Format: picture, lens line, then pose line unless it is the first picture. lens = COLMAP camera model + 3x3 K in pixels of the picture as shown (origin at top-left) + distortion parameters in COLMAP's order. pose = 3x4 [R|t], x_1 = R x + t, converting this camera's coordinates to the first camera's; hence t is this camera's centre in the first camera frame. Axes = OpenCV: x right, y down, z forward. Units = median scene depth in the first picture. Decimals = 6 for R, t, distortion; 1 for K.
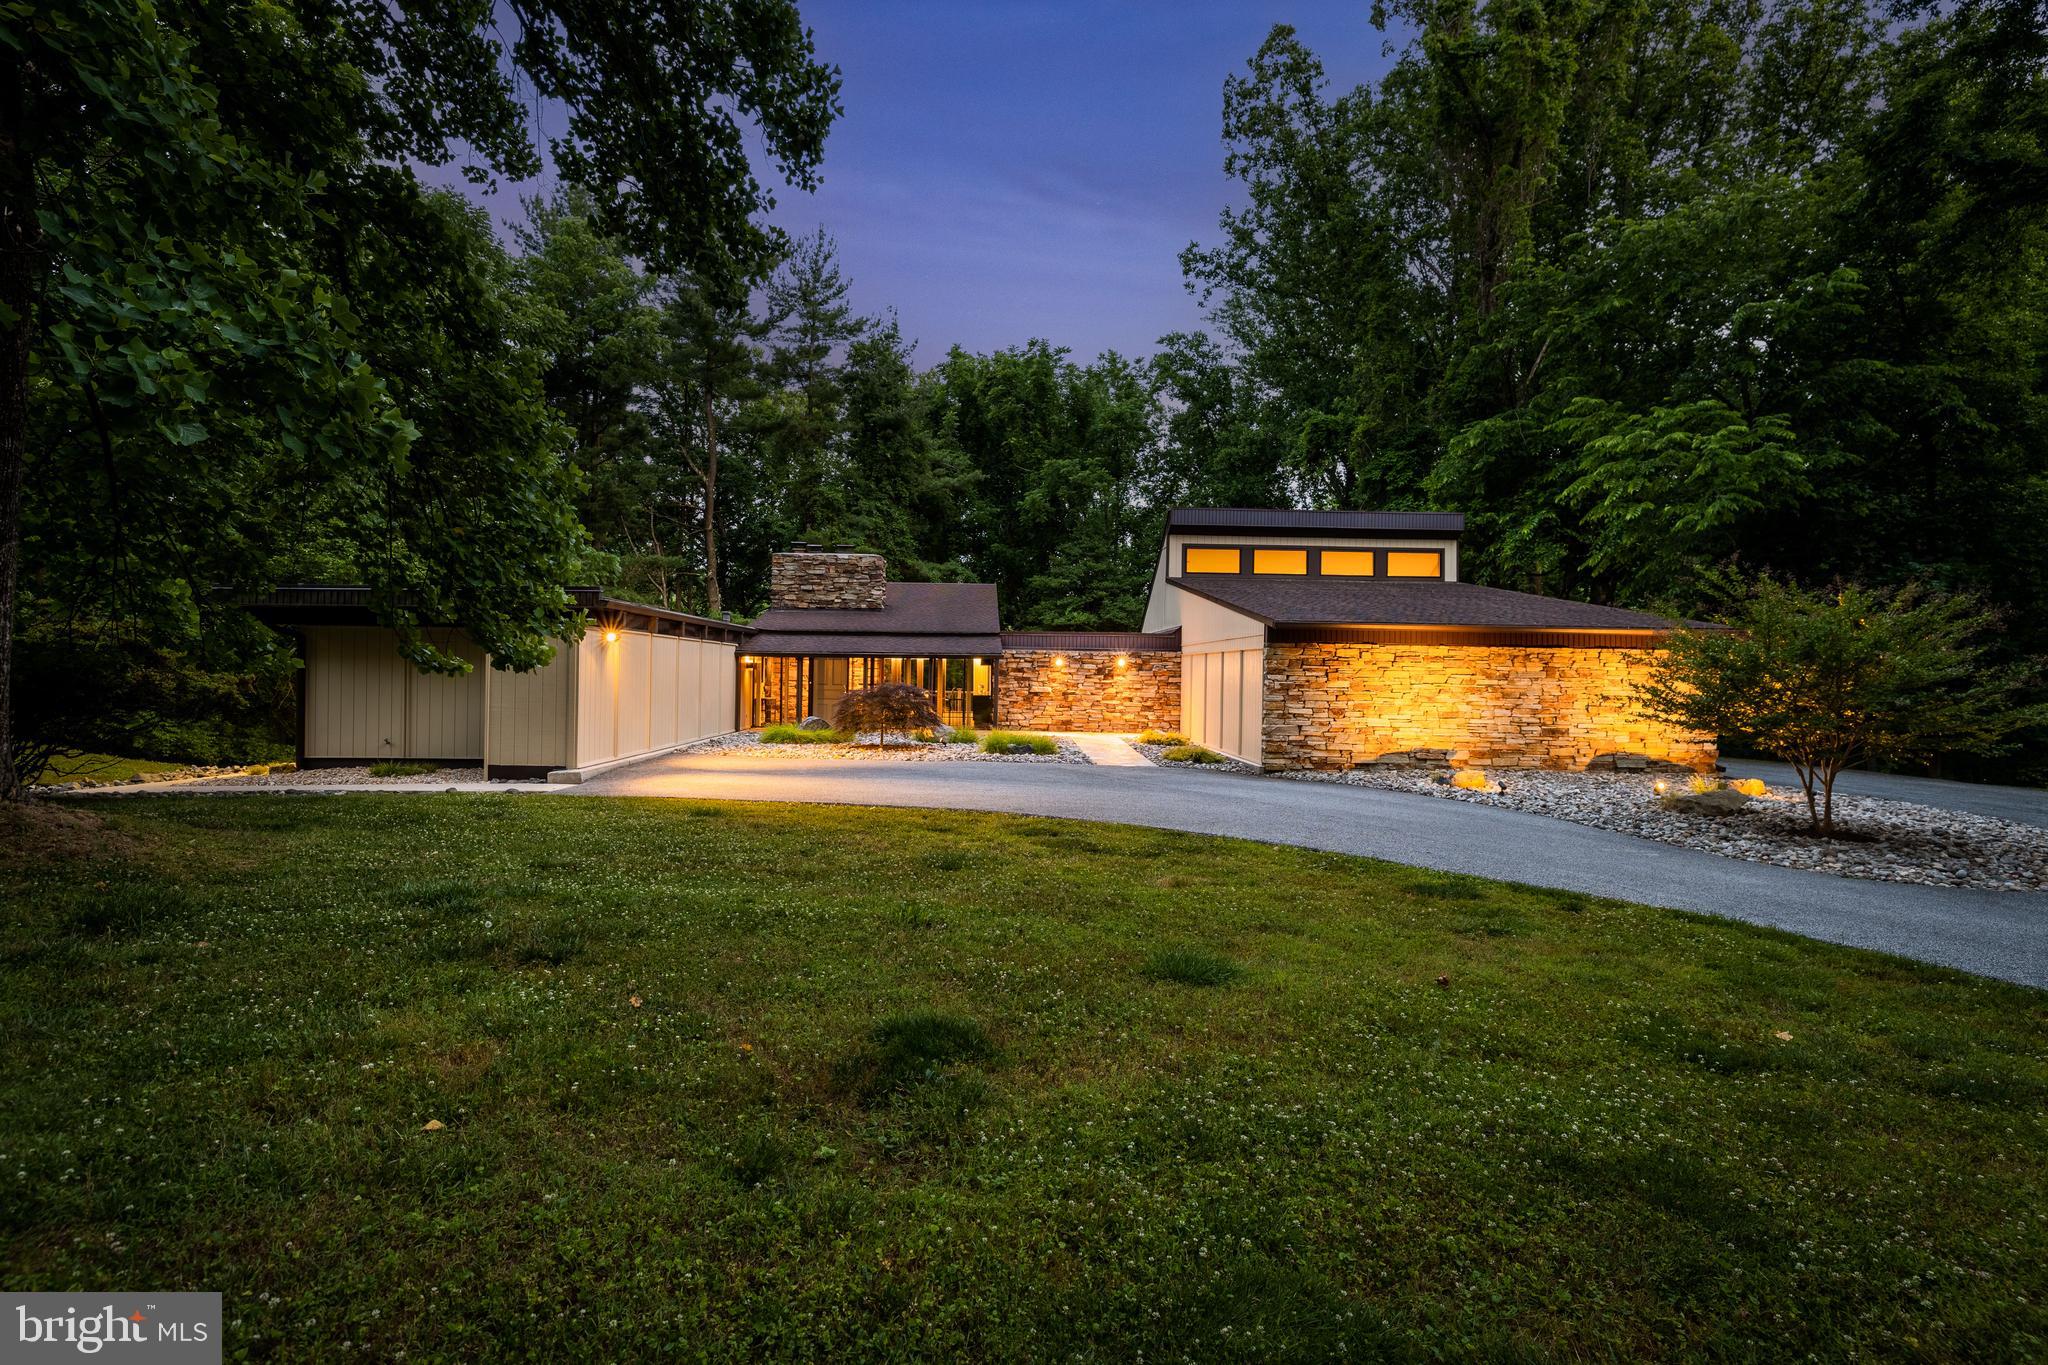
lens RADIAL K [[993.3, 0, 1022.7], [0, 993.3, 685.6], [0, 0, 1]] dist [-0.000360, 0.000000]
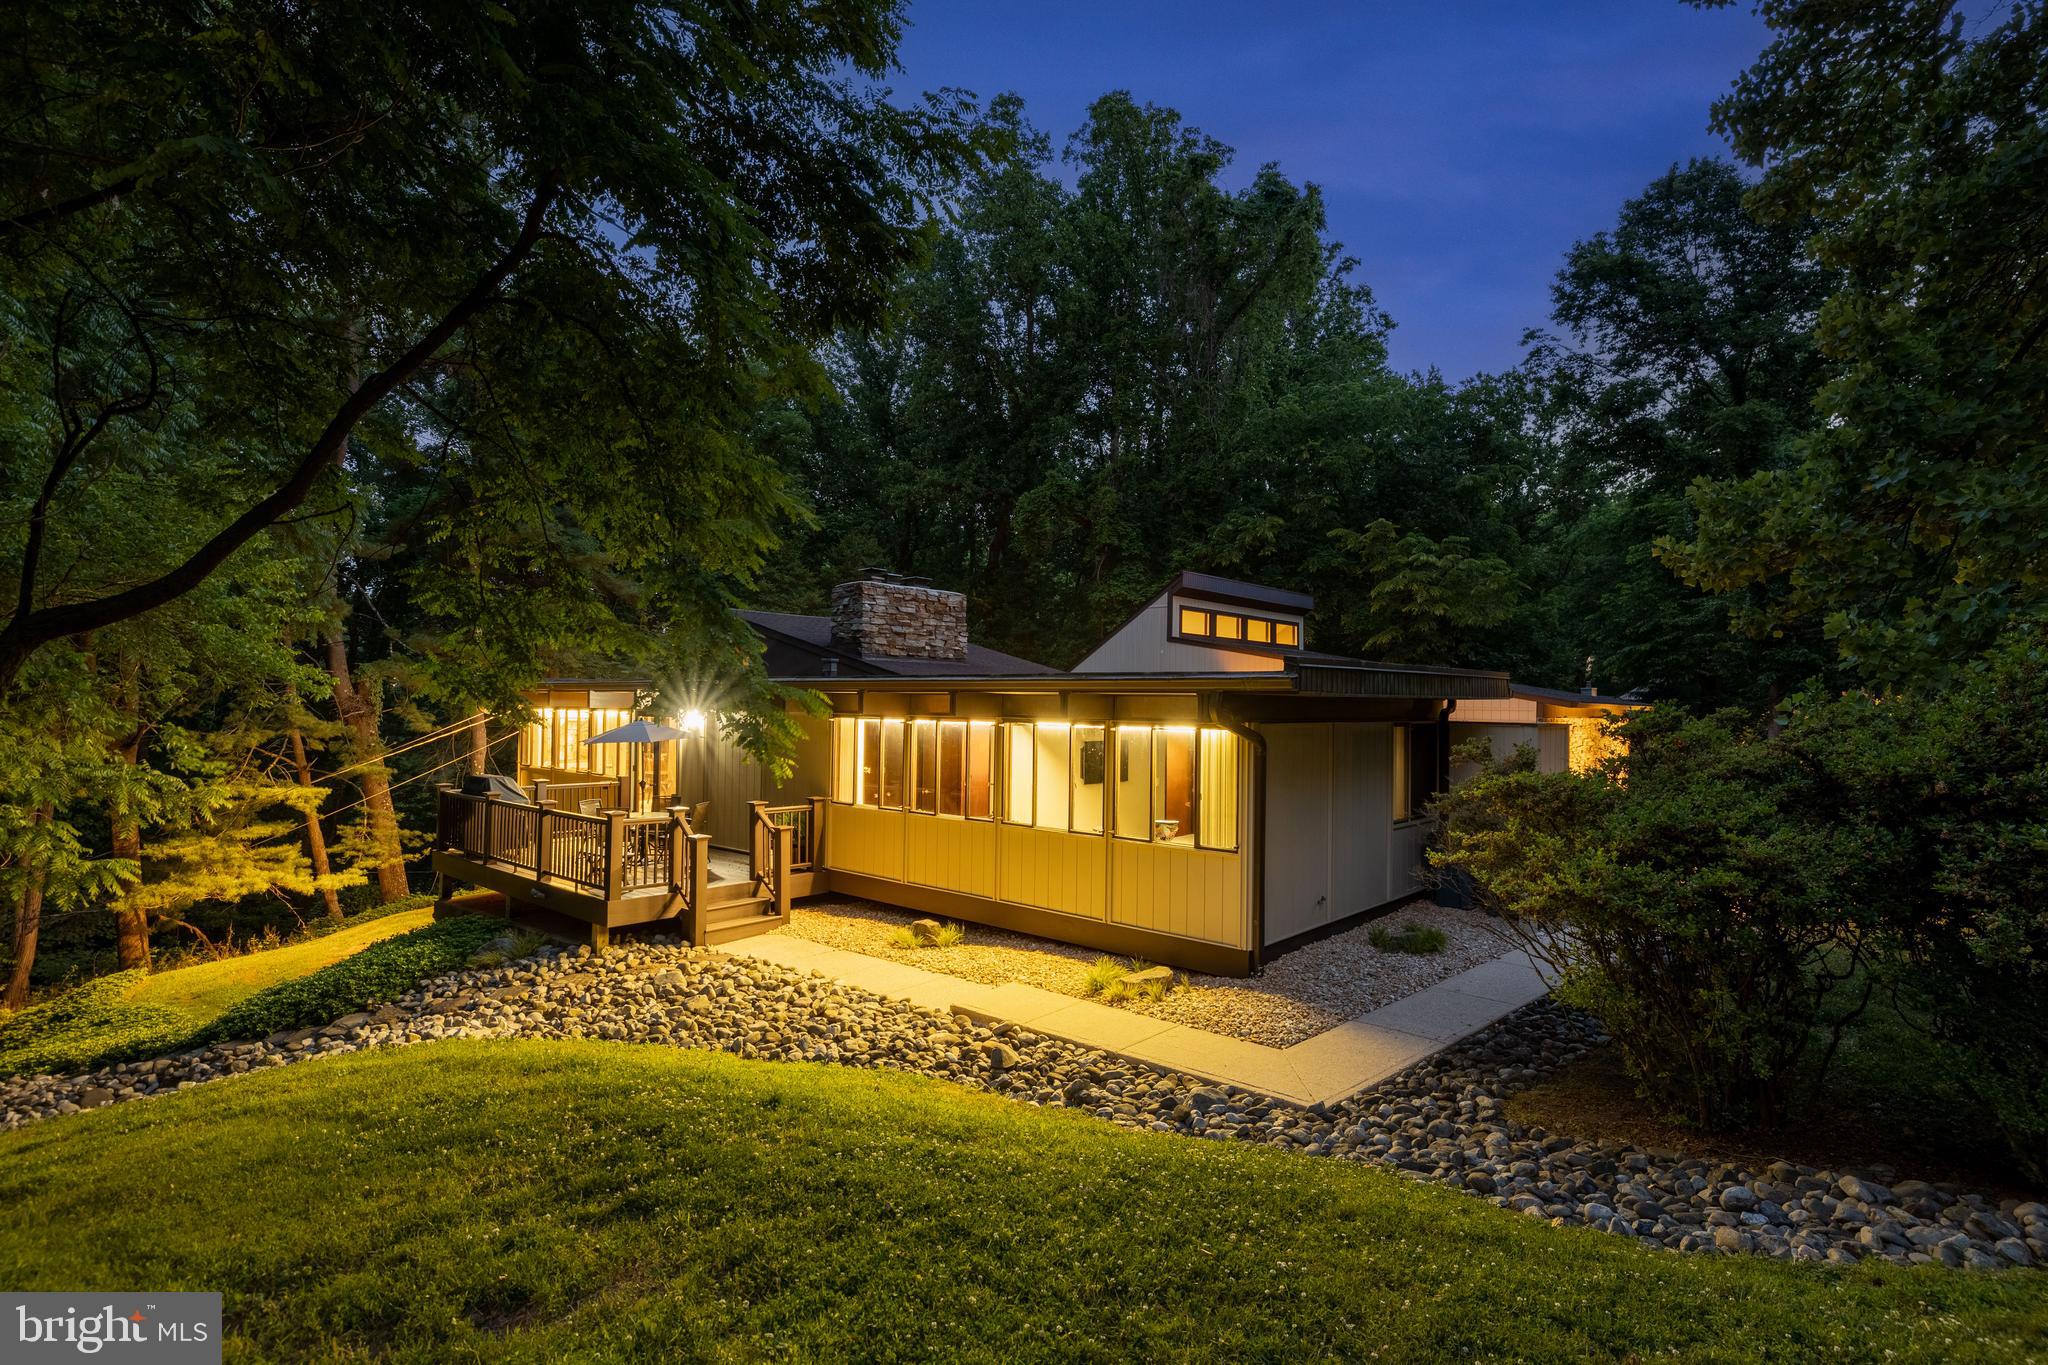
lens RADIAL K [[993.3, 0, 1026.1], [0, 993.3, 685.8], [0, 0, 1]] dist [-0.000360, 0.000000]
pose [[0.708873, 0.008510, 0.705285, -0.747678], [-0.009579, 0.999951, -0.002437, -0.058202], [-0.705271, -0.005029, 0.708920, 0.410421]]
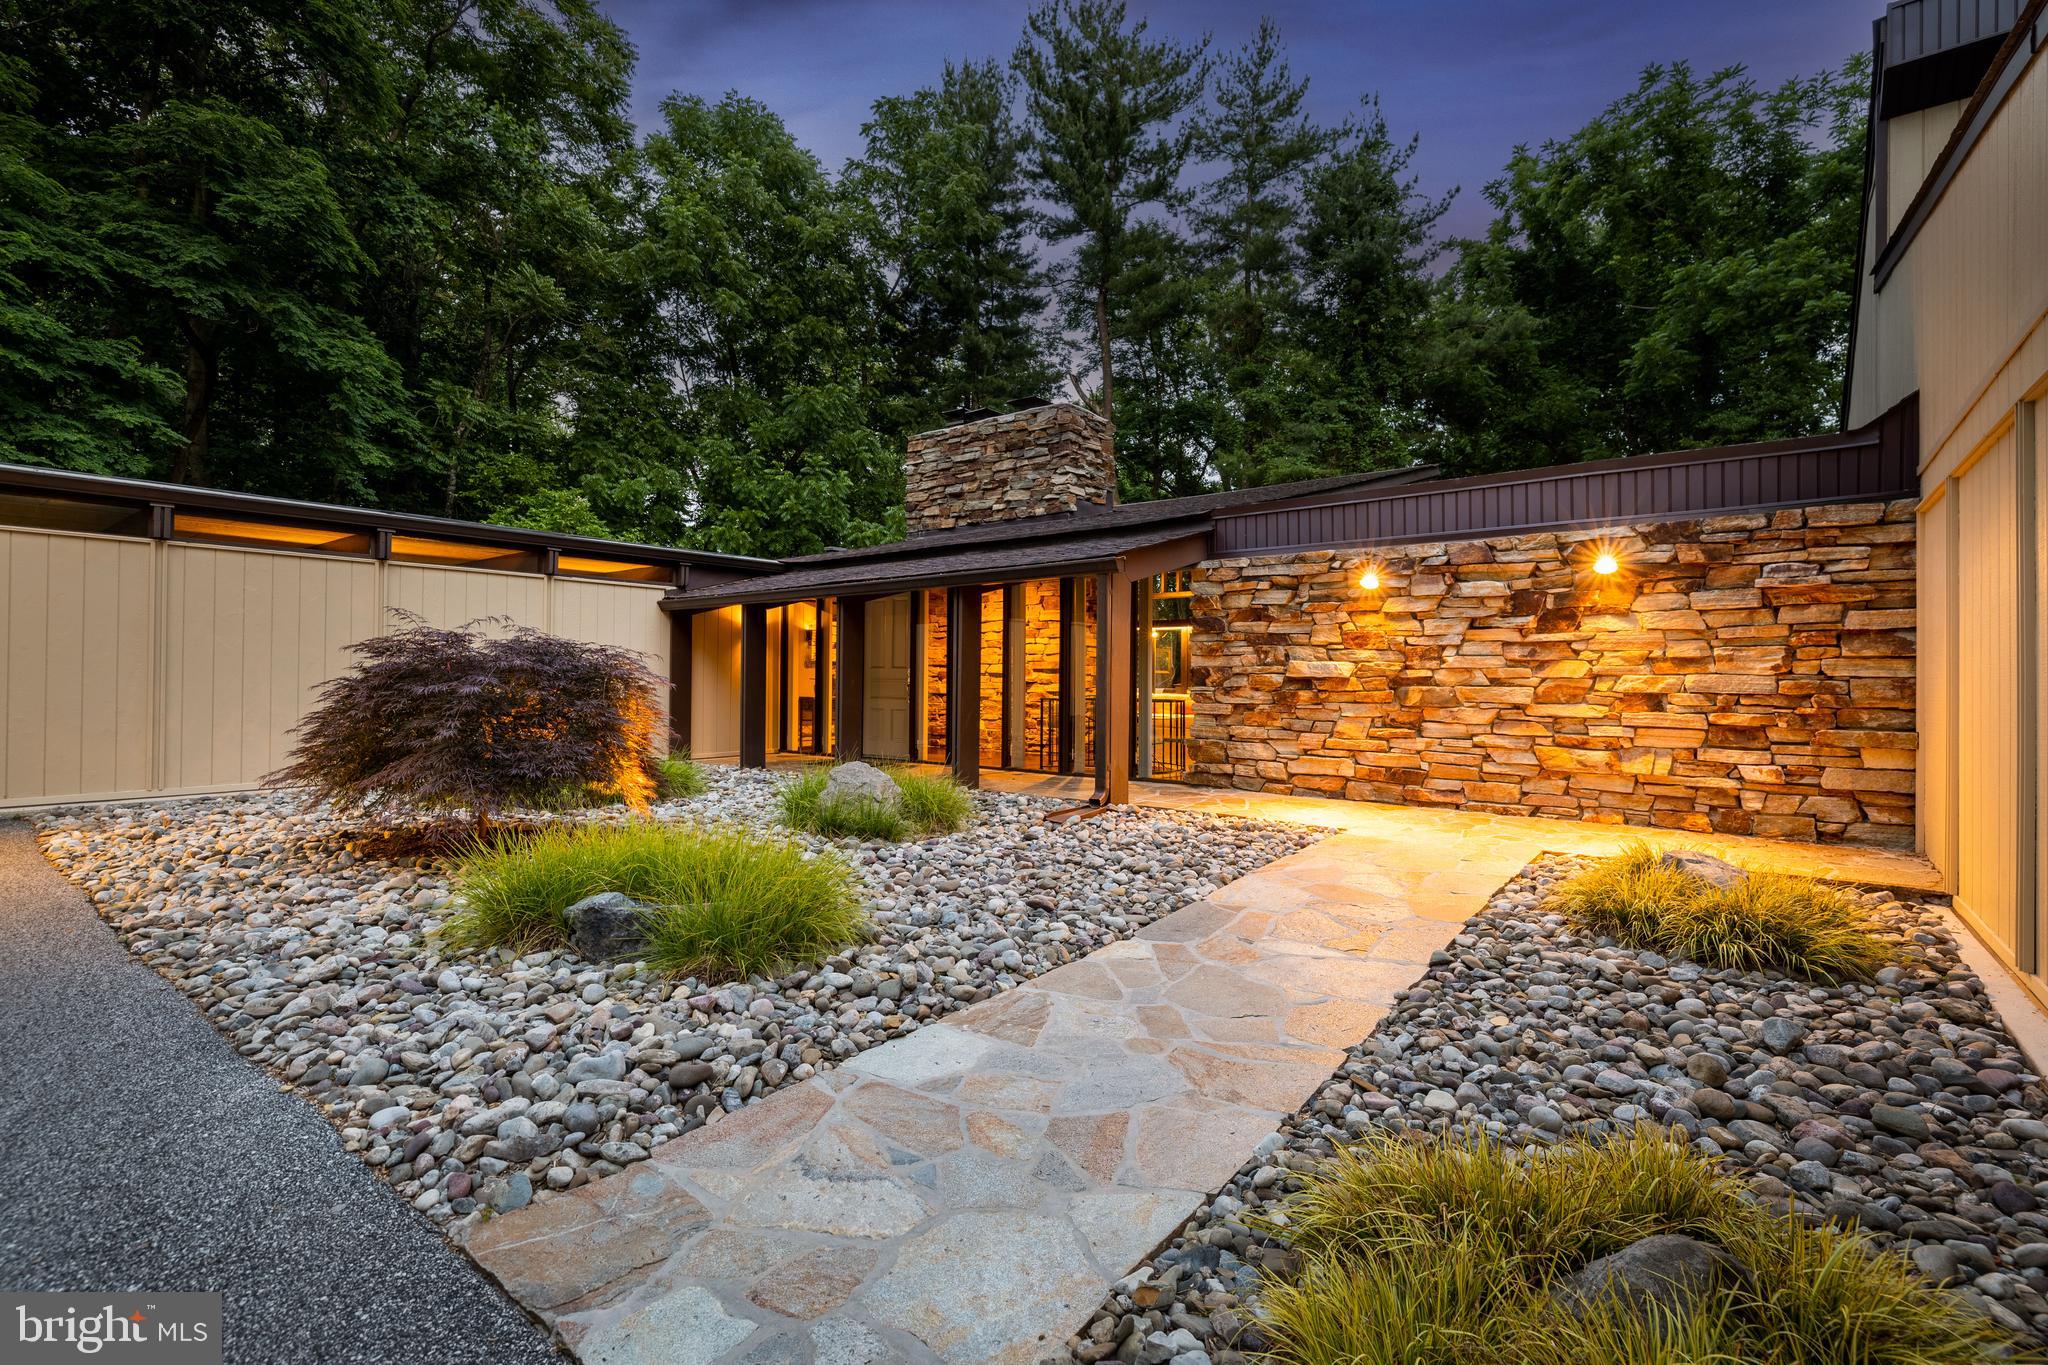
lens RADIAL K [[918.8, 0, 1019.3], [0, 918.8, 681.1], [0, 0, 1]] dist [0.000718, 0.000216]
pose [[0.758179, -0.008968, -0.651984, 0.139888], [-0.001720, 0.999874, -0.015753, 0.012573], [0.652044, 0.013065, 0.758069, 0.702684]]
